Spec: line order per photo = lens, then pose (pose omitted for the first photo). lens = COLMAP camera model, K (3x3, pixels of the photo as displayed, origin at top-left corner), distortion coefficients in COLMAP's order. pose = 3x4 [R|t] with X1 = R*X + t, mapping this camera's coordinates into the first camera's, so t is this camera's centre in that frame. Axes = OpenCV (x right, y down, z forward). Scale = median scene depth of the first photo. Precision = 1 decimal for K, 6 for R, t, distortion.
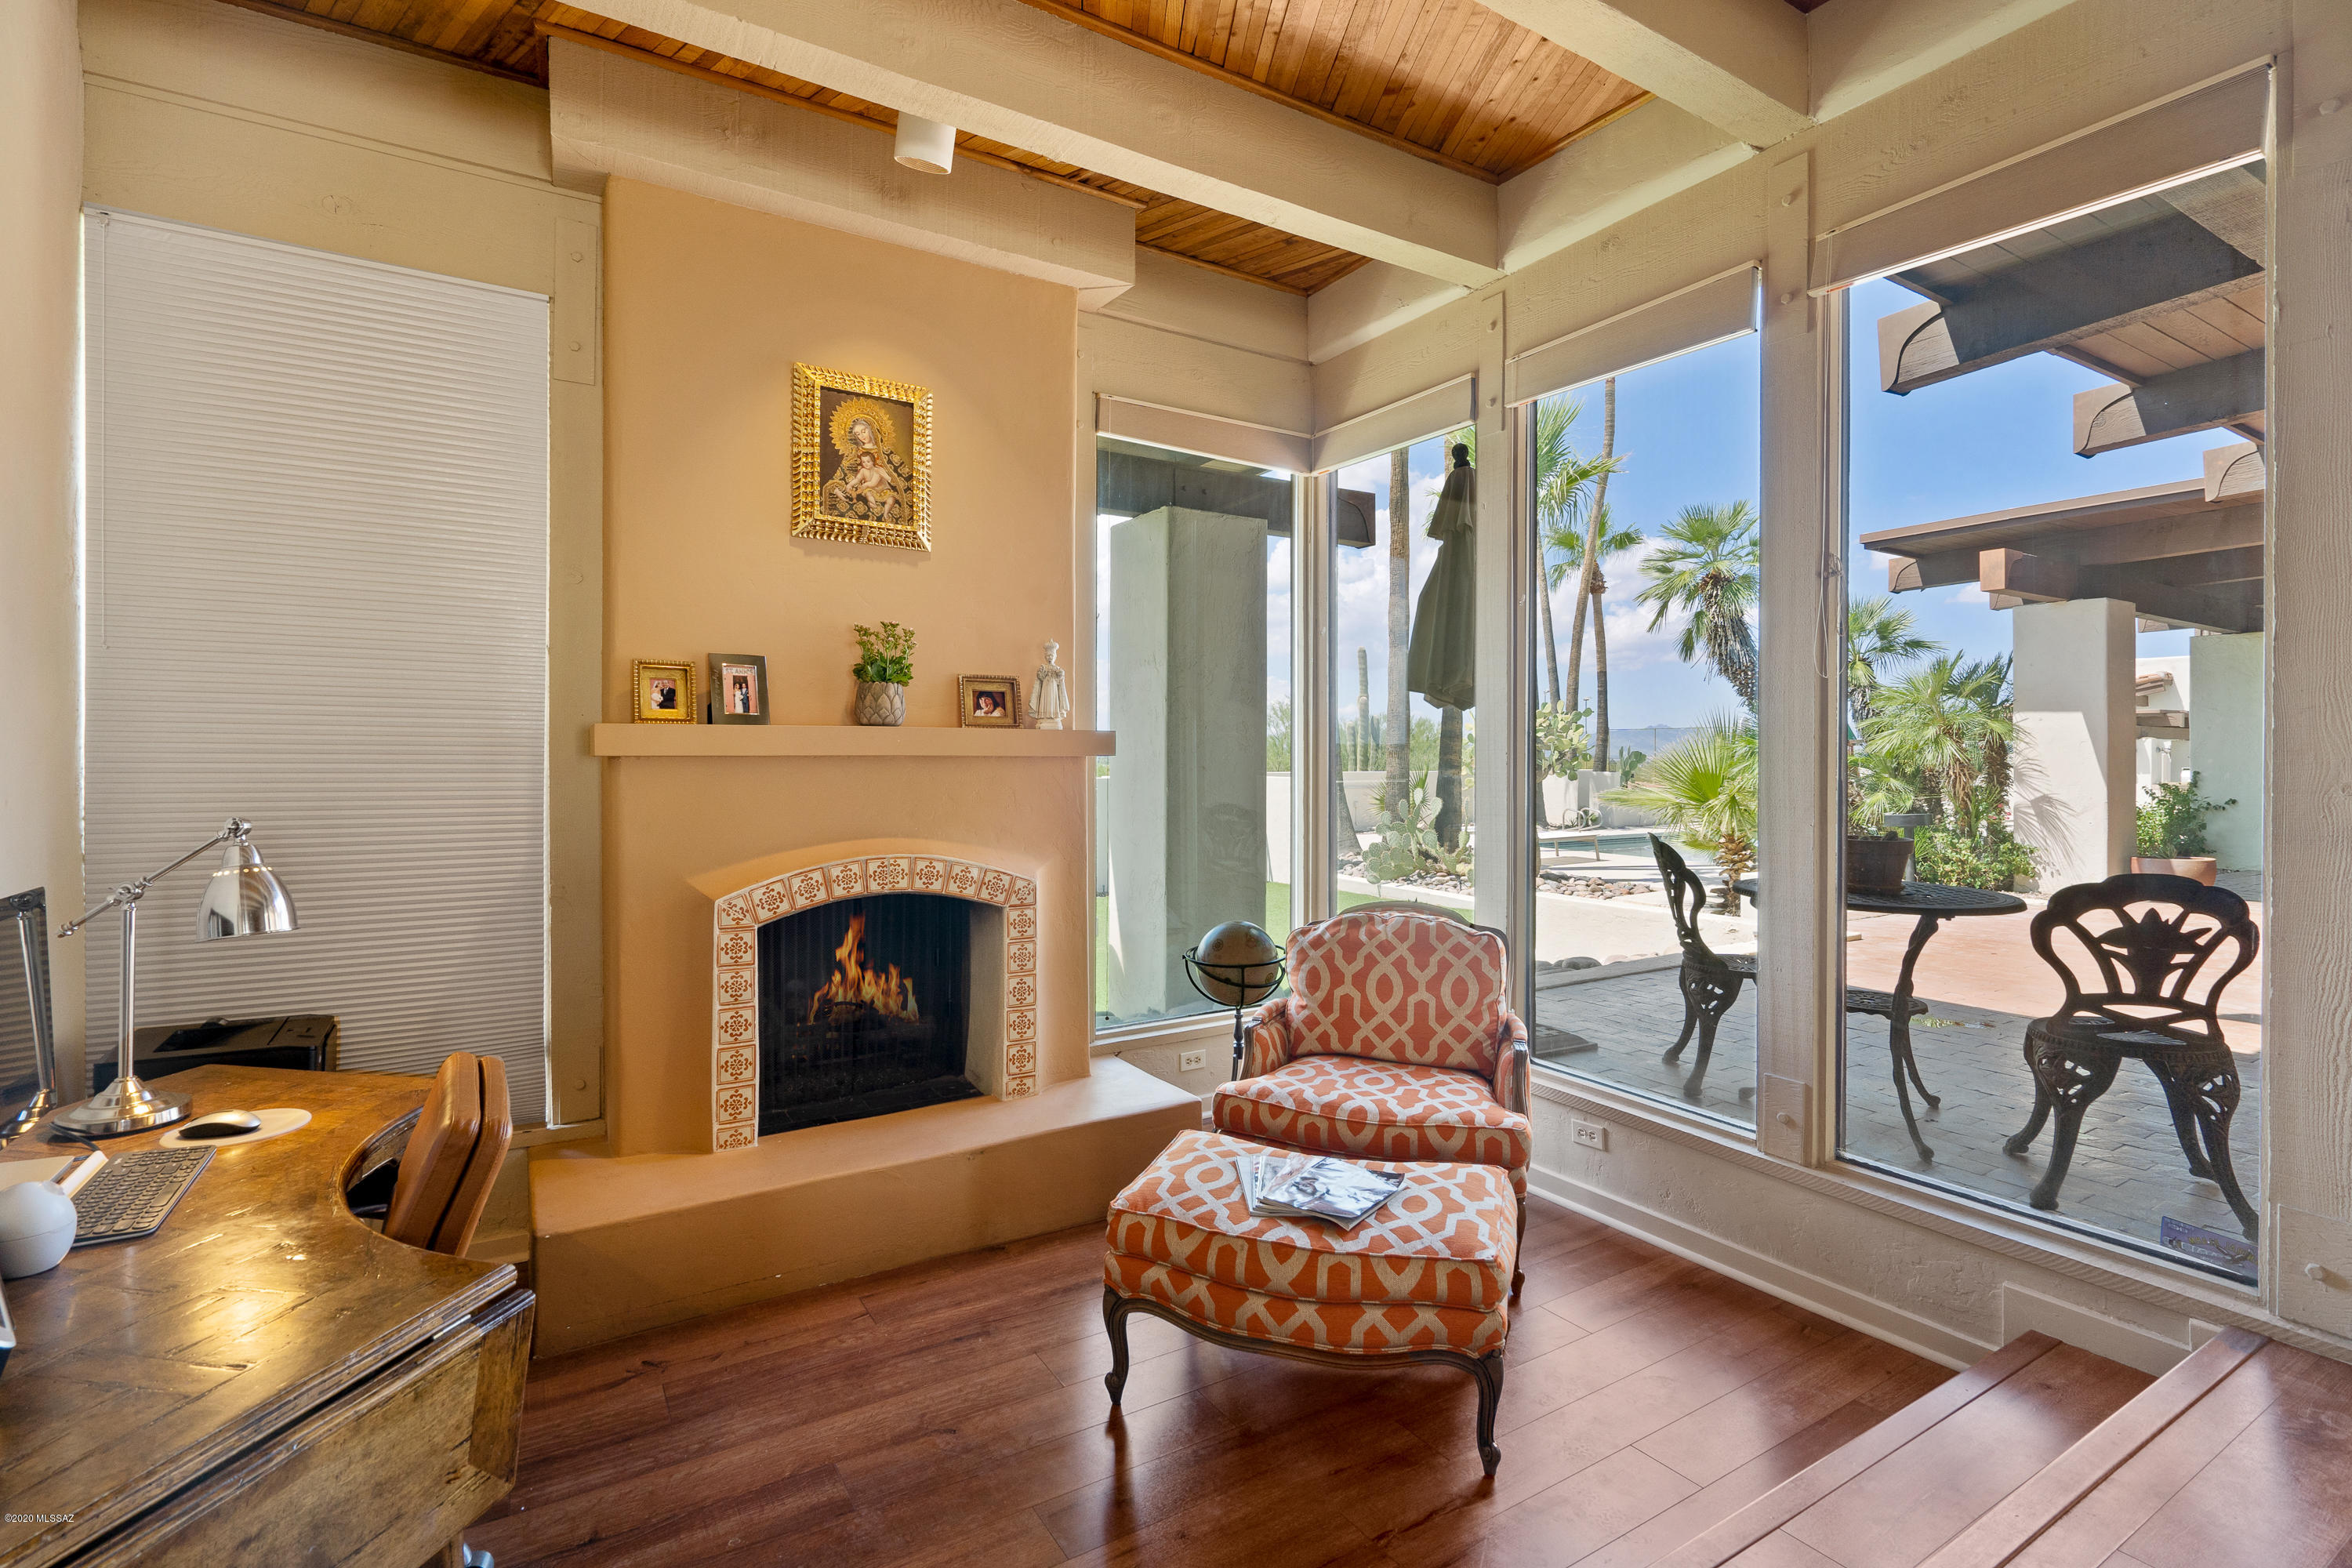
lens RADIAL K [[1082.8, 0, 1174.1], [0, 1082.8, 774.7], [0, 0, 1]] dist [-0.005609, 0.001805]
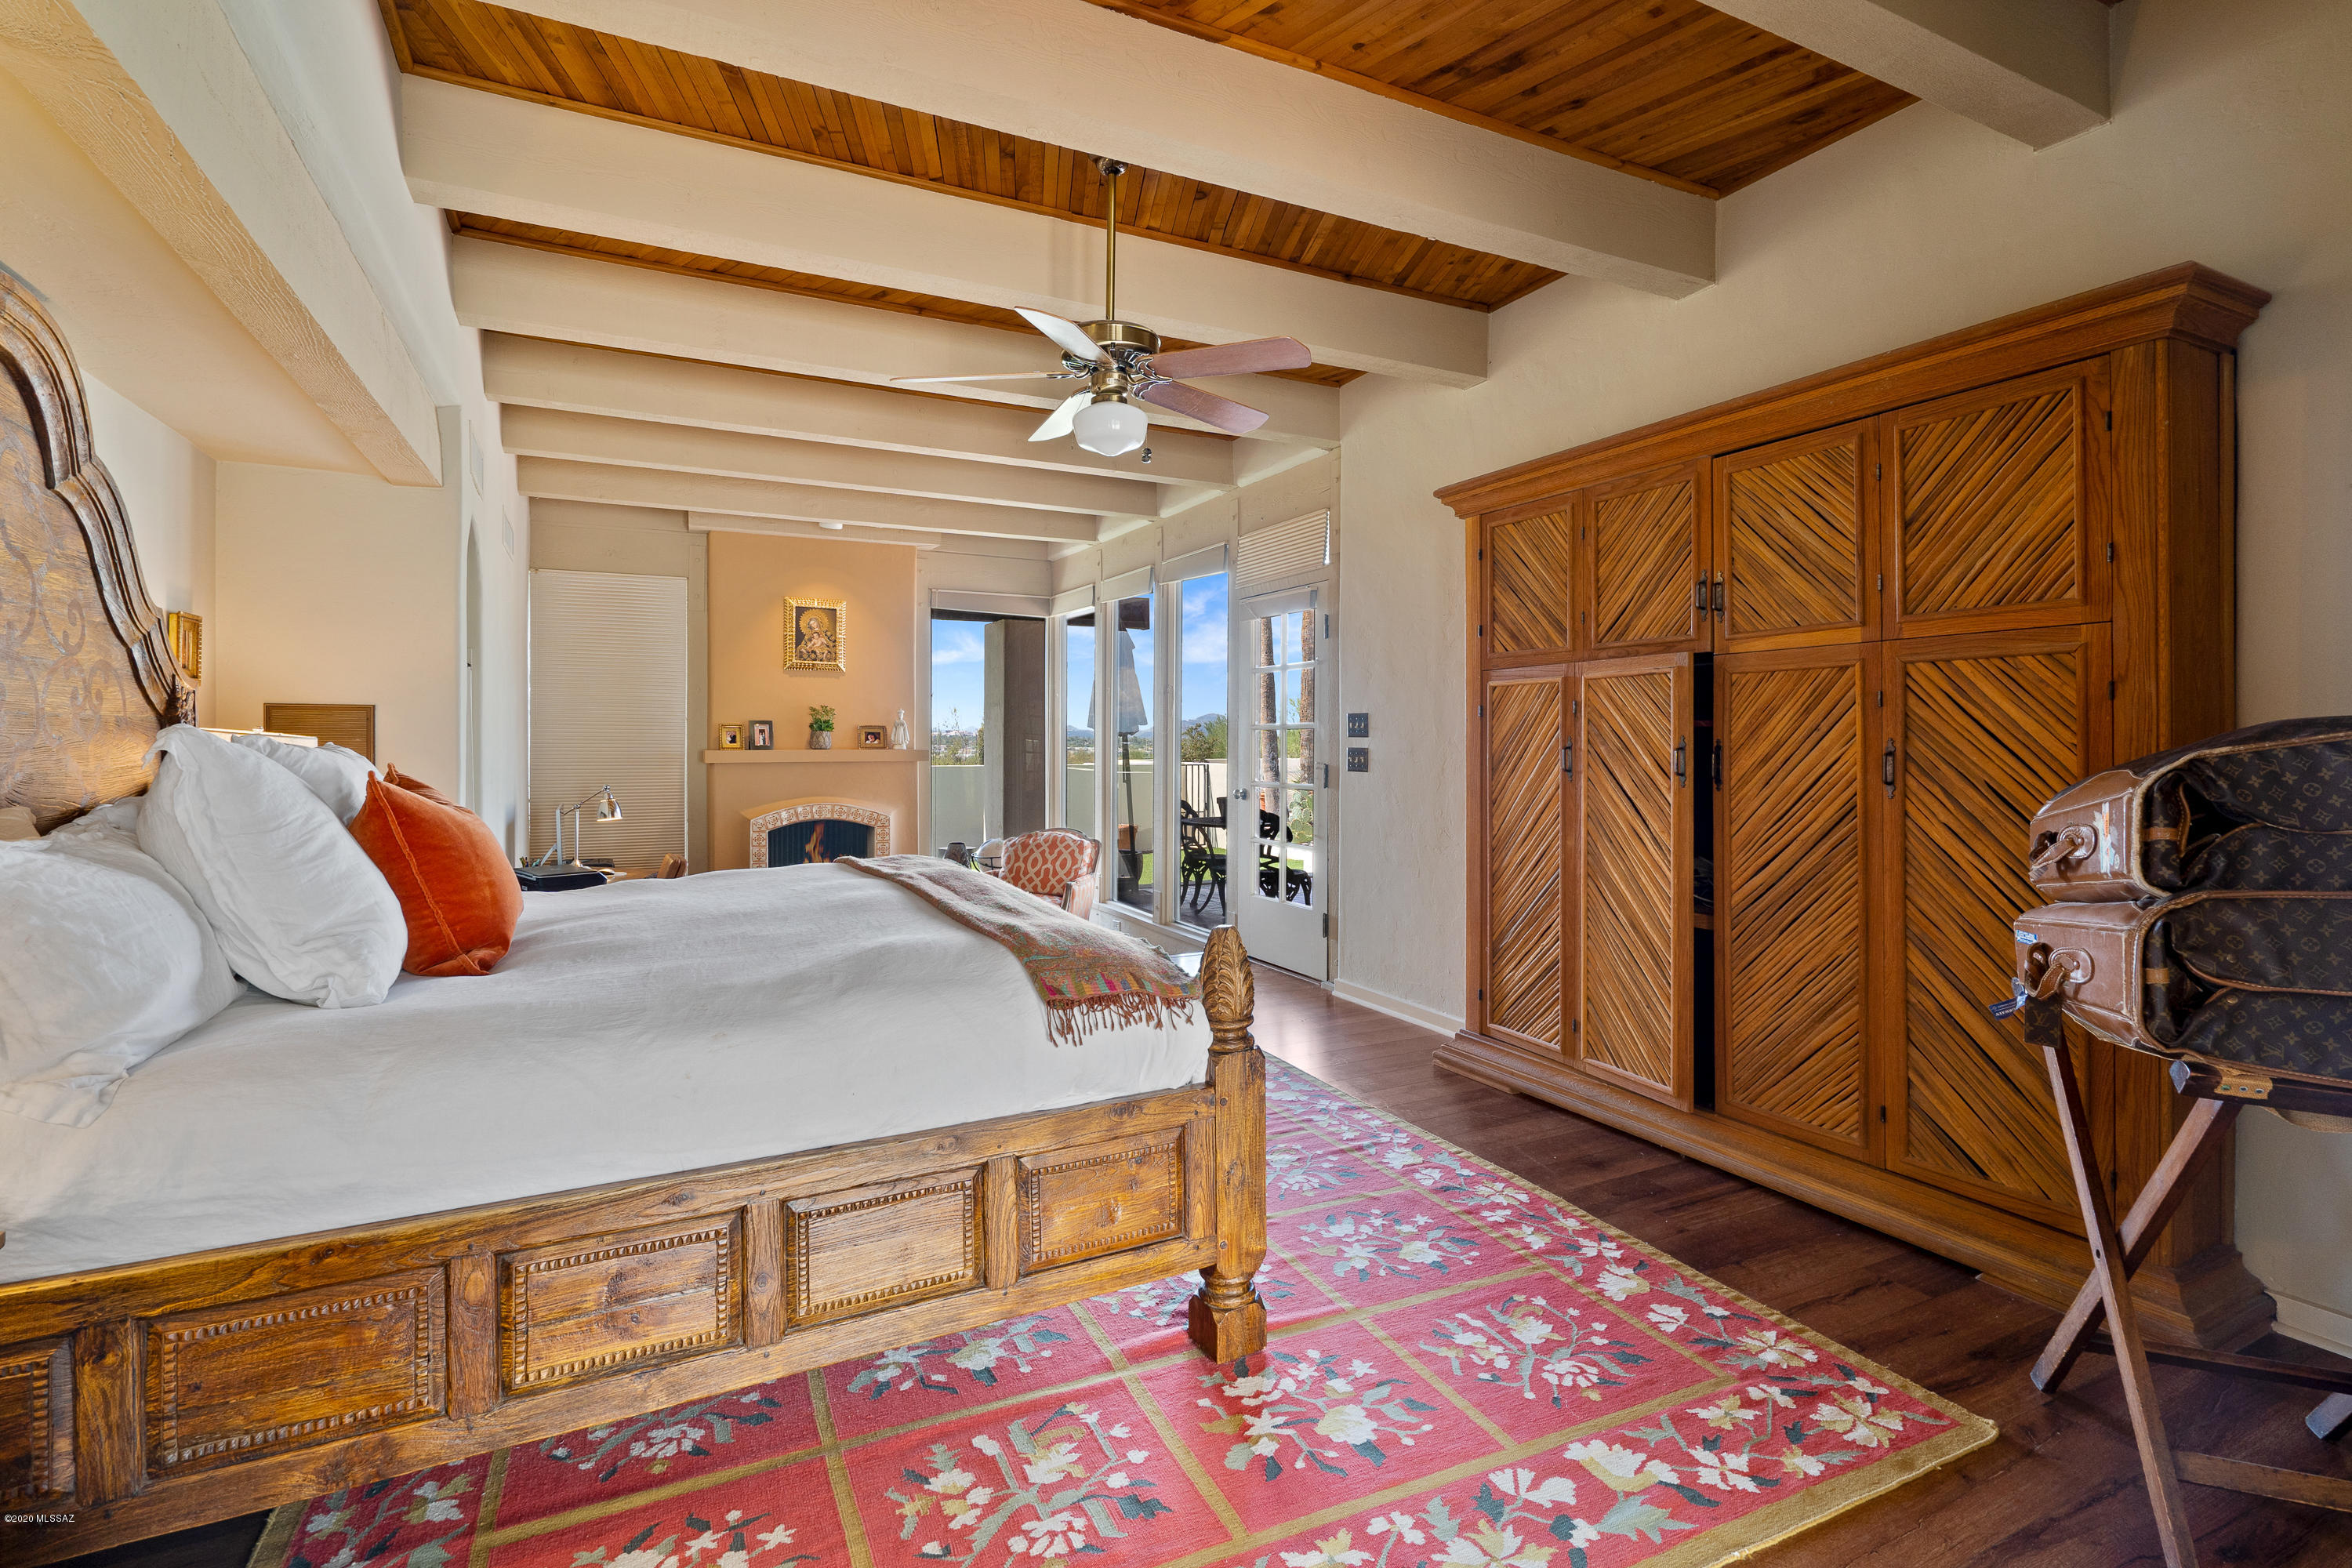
lens RADIAL K [[1082.8, 0, 1169.9], [0, 1082.8, 764.5], [0, 0, 1]] dist [-0.005609, 0.001805]
pose [[0.996242, 0.002144, -0.086586, 0.697222], [-0.001368, 0.999958, 0.009025, -0.033743], [0.086602, -0.008873, 0.996204, -1.296889]]
